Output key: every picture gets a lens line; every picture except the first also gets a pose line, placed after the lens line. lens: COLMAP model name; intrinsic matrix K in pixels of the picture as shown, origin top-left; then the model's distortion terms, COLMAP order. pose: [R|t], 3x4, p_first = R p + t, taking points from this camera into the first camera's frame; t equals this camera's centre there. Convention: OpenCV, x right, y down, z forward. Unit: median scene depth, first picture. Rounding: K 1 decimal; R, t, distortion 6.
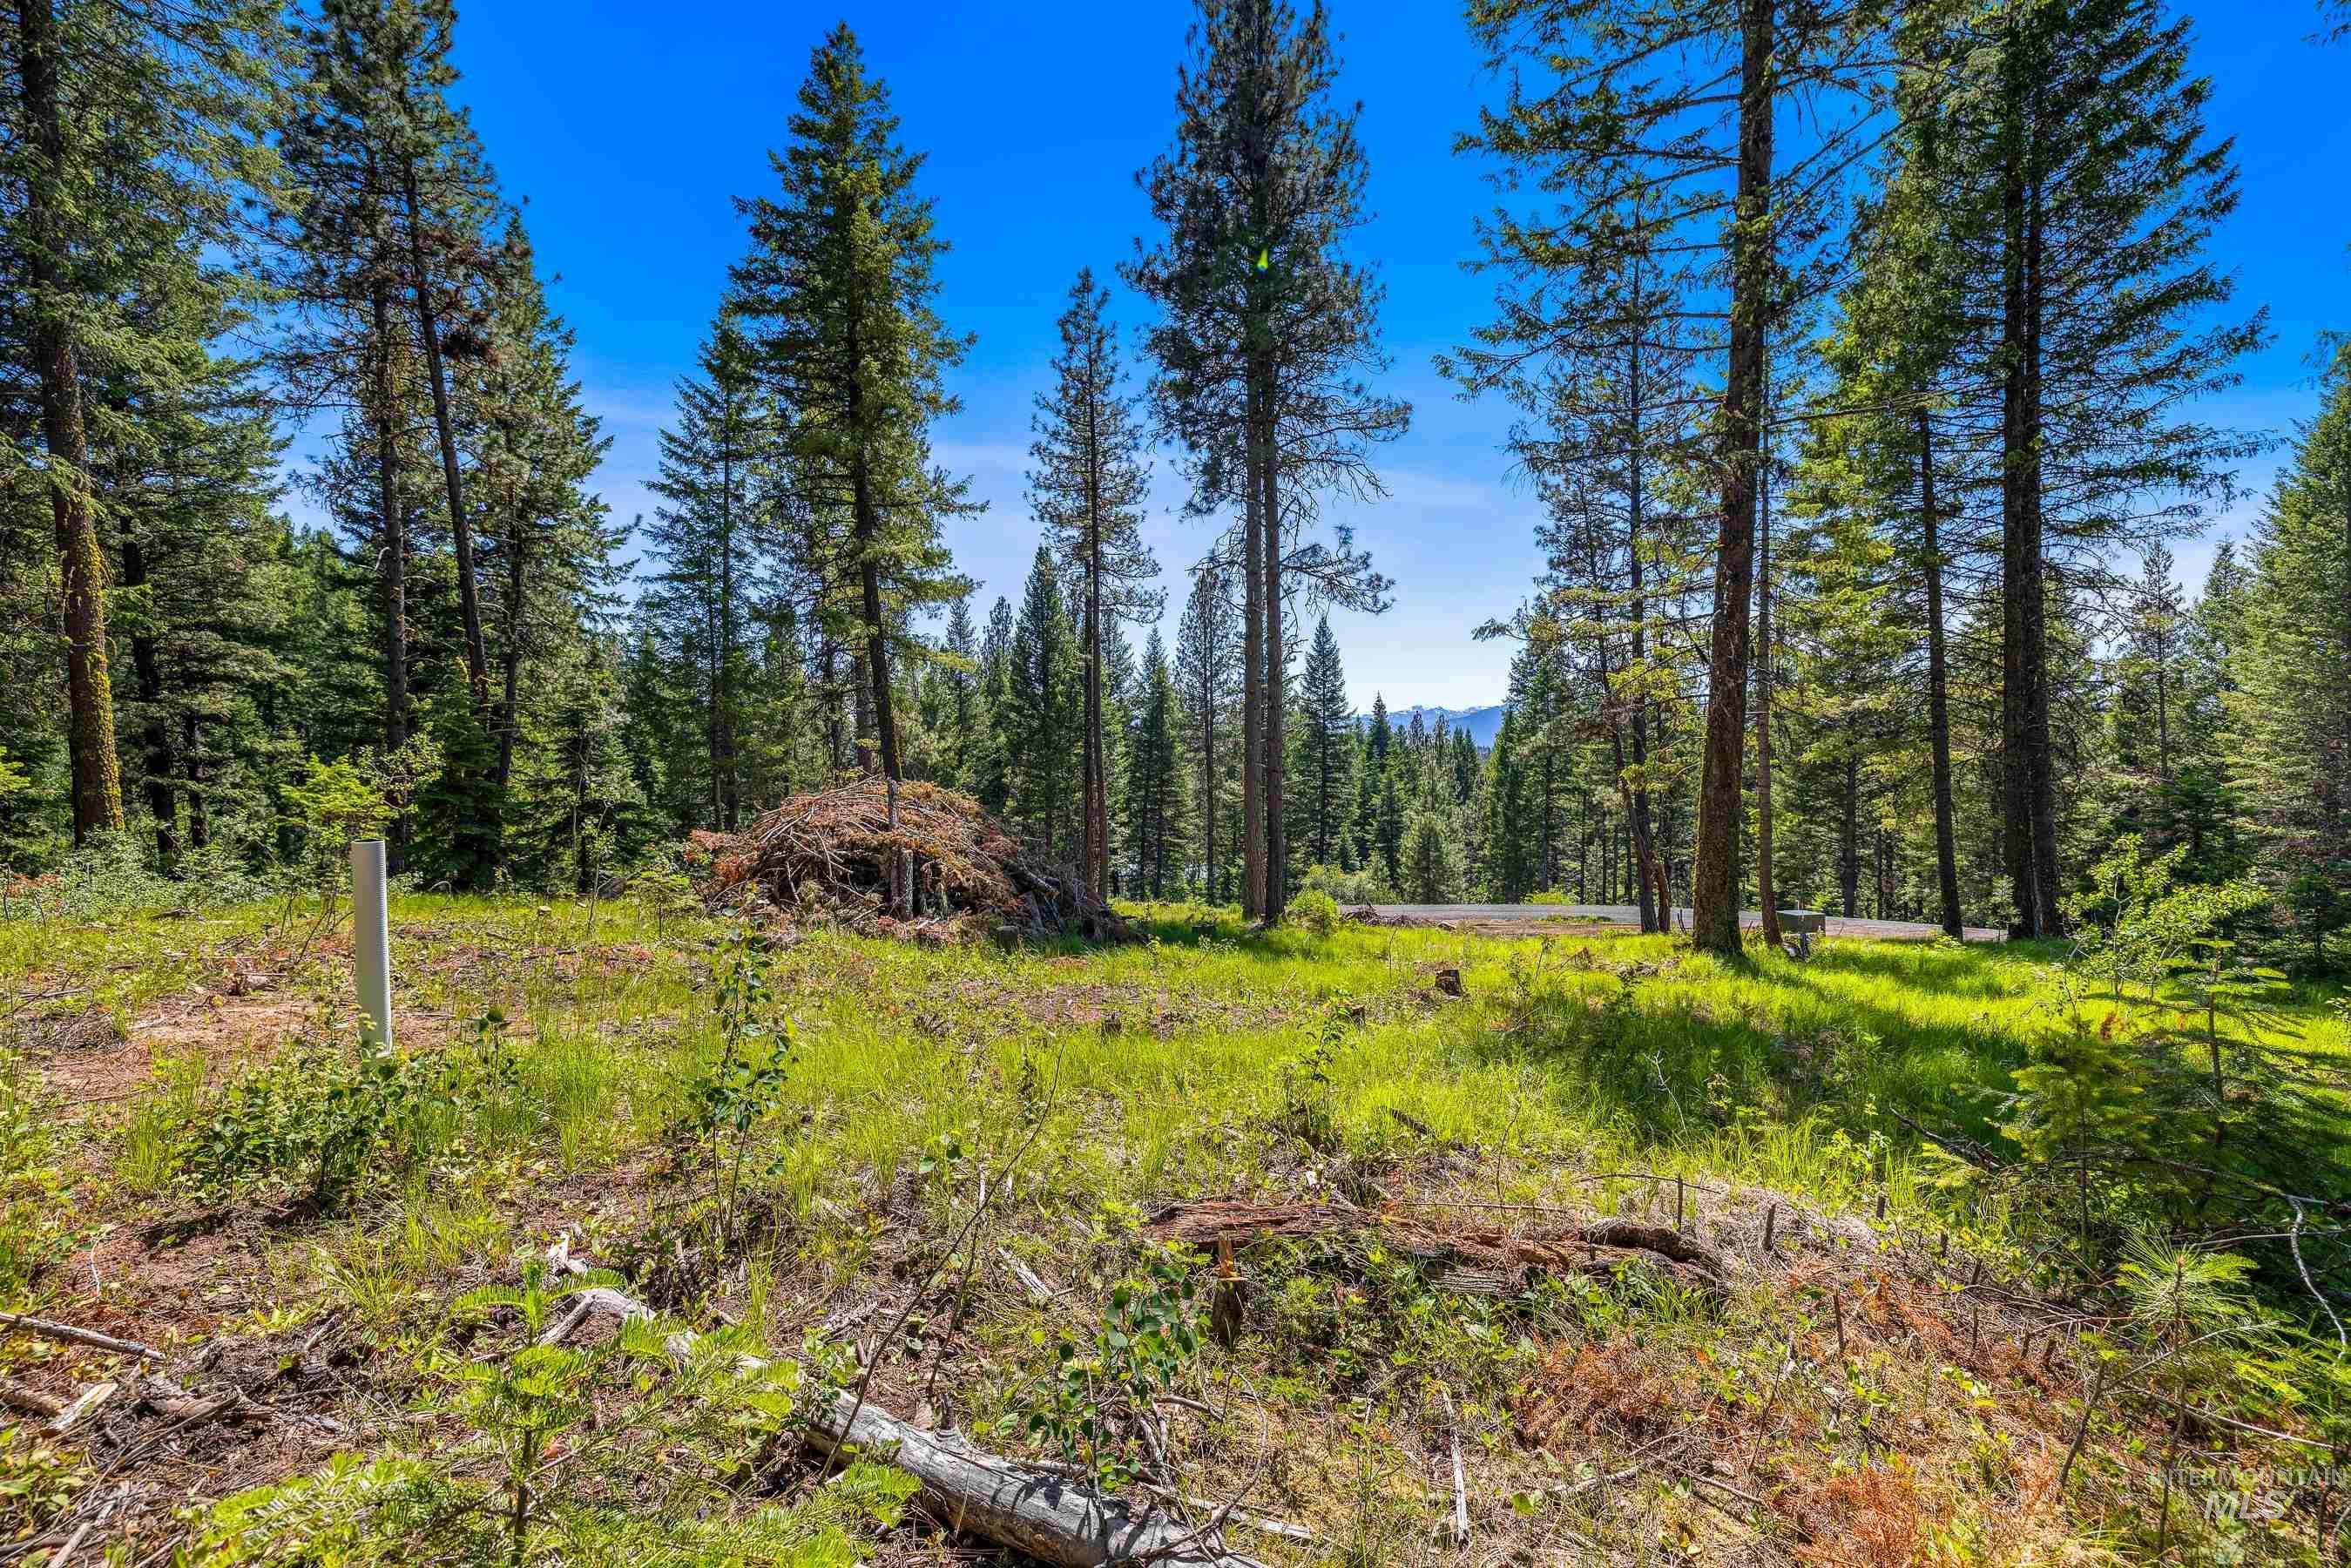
lens RADIAL K [[982.4, 0, 1171.8], [0, 982.4, 779.0], [0, 0, 1]] dist [-0.003550, 0.000661]
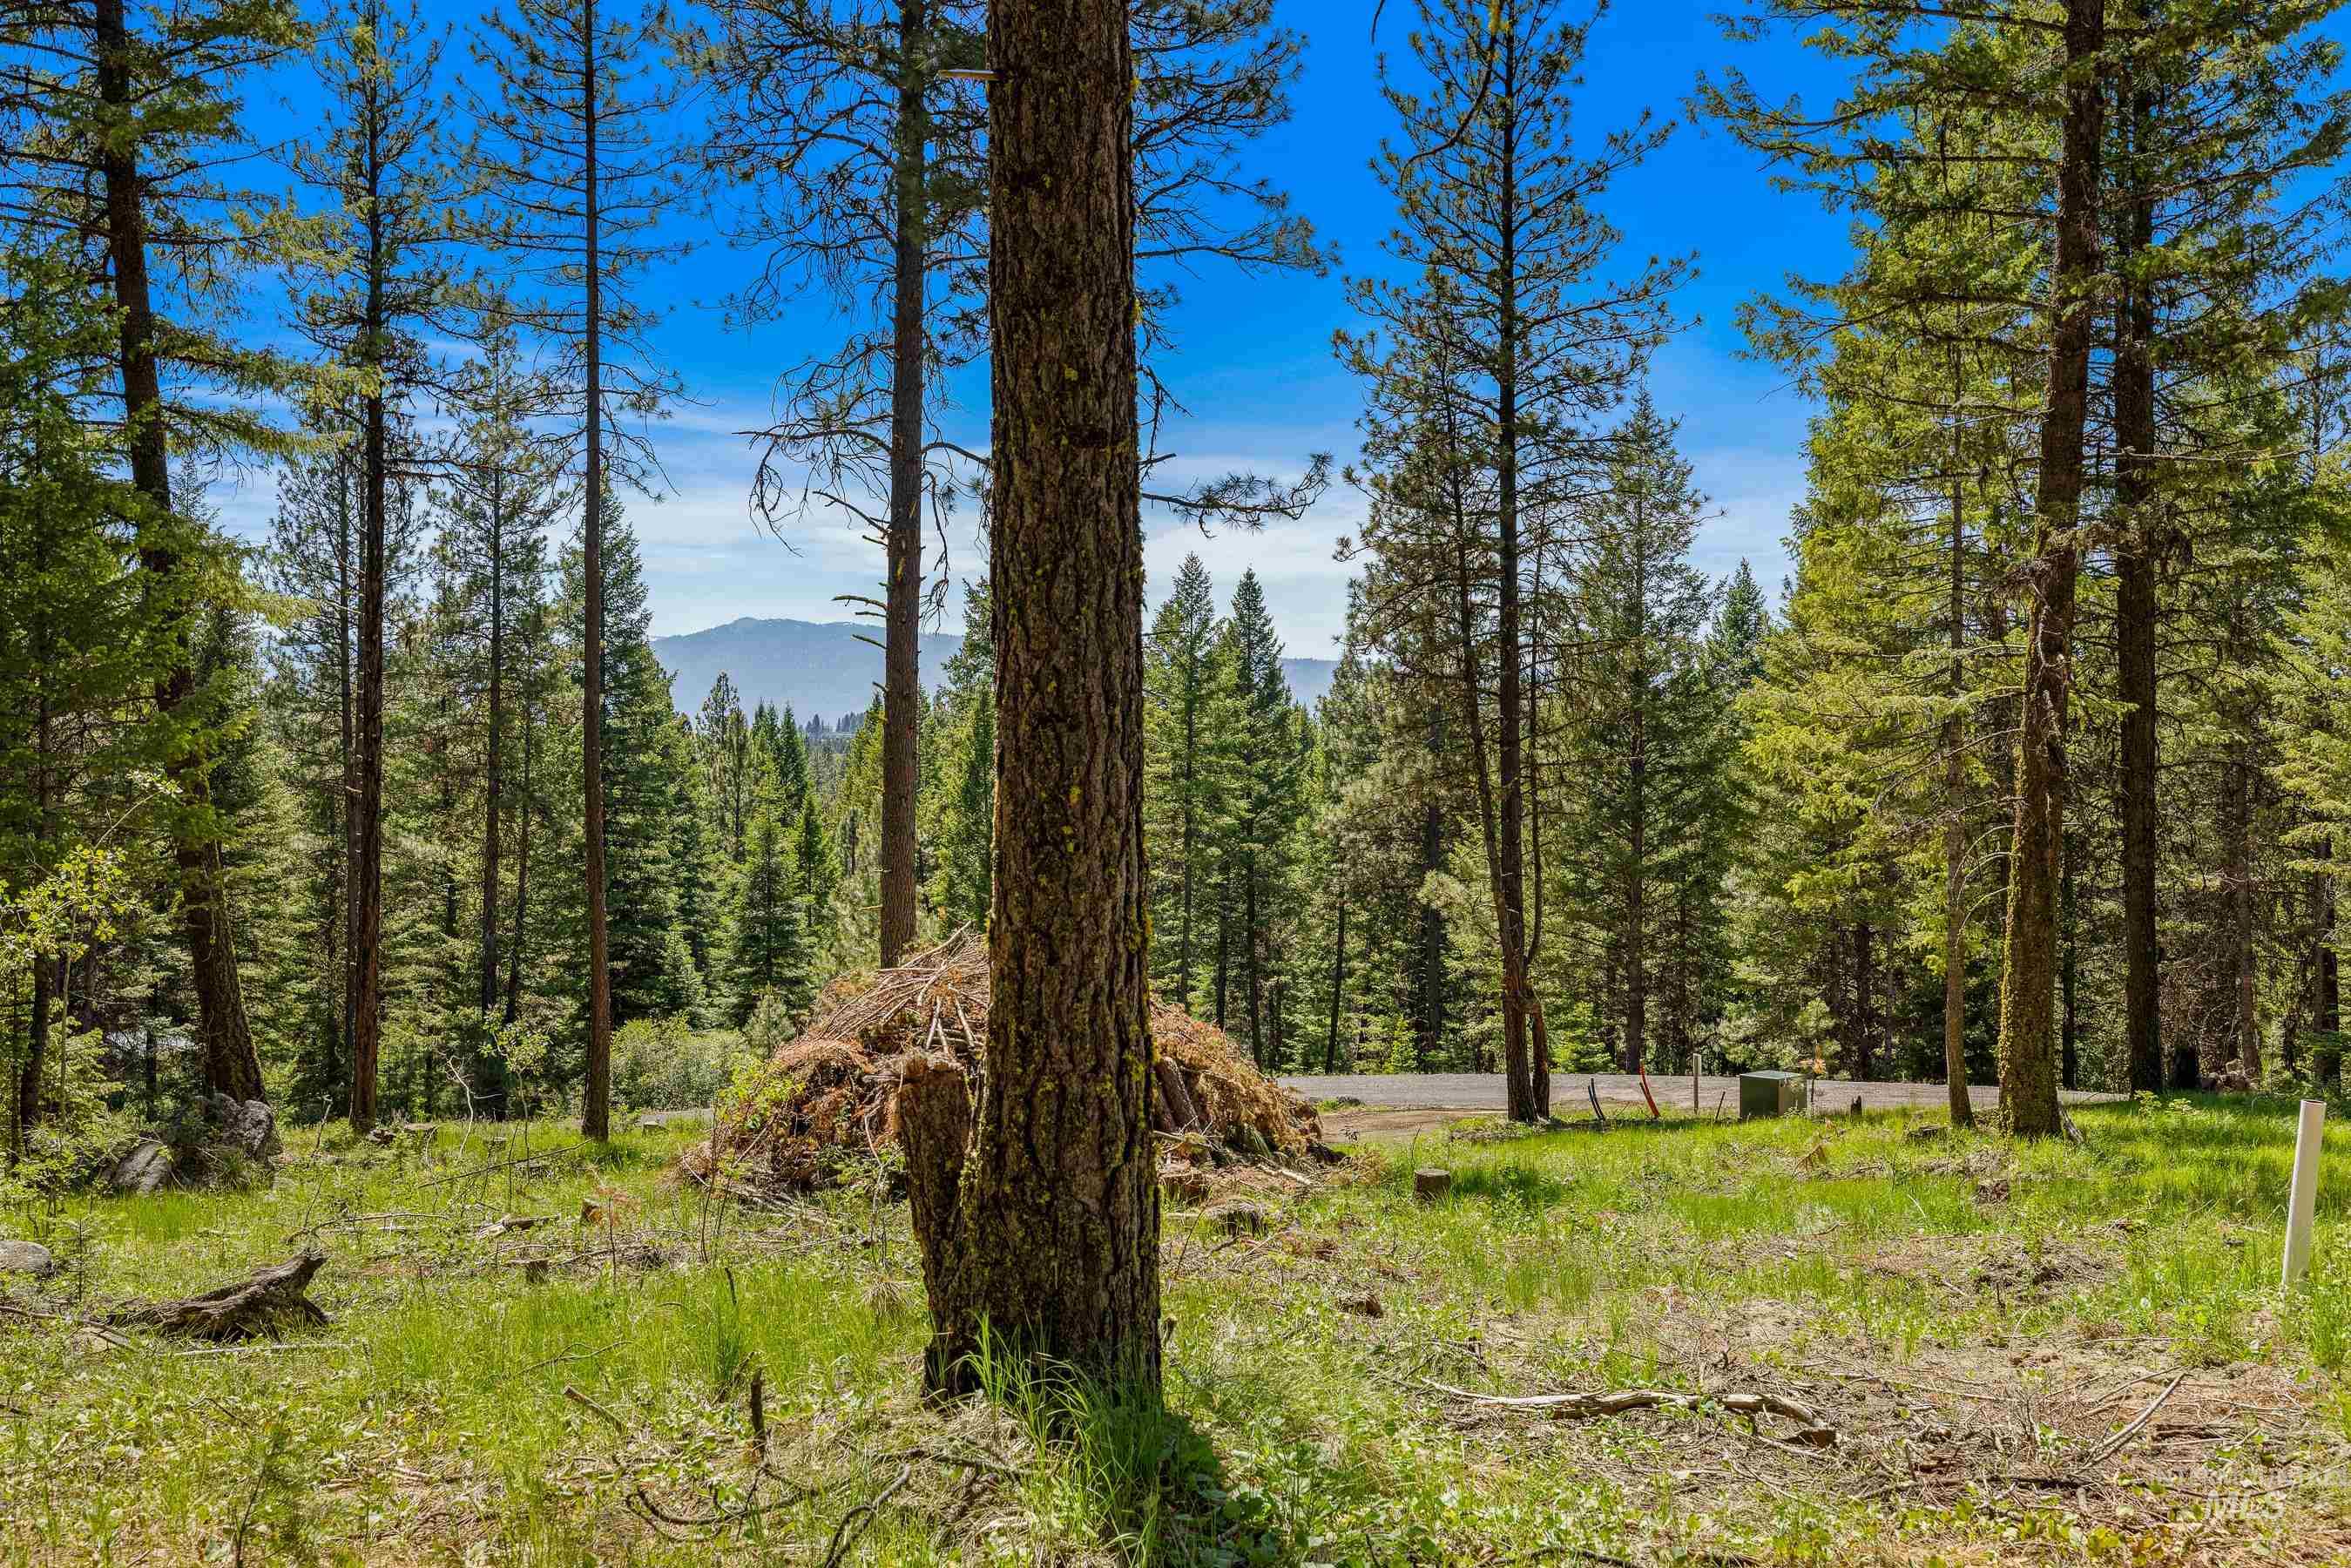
lens RADIAL K [[2318.9, 0, 1170.1], [0, 2318.9, 799.3], [0, 0, 1]] dist [-0.000706, 0.000000]
pose [[0.860021, 0.005724, 0.510227, -0.246545], [-0.005952, 0.999982, -0.001186, -0.020644], [-0.510224, -0.002016, 0.860039, -0.061057]]
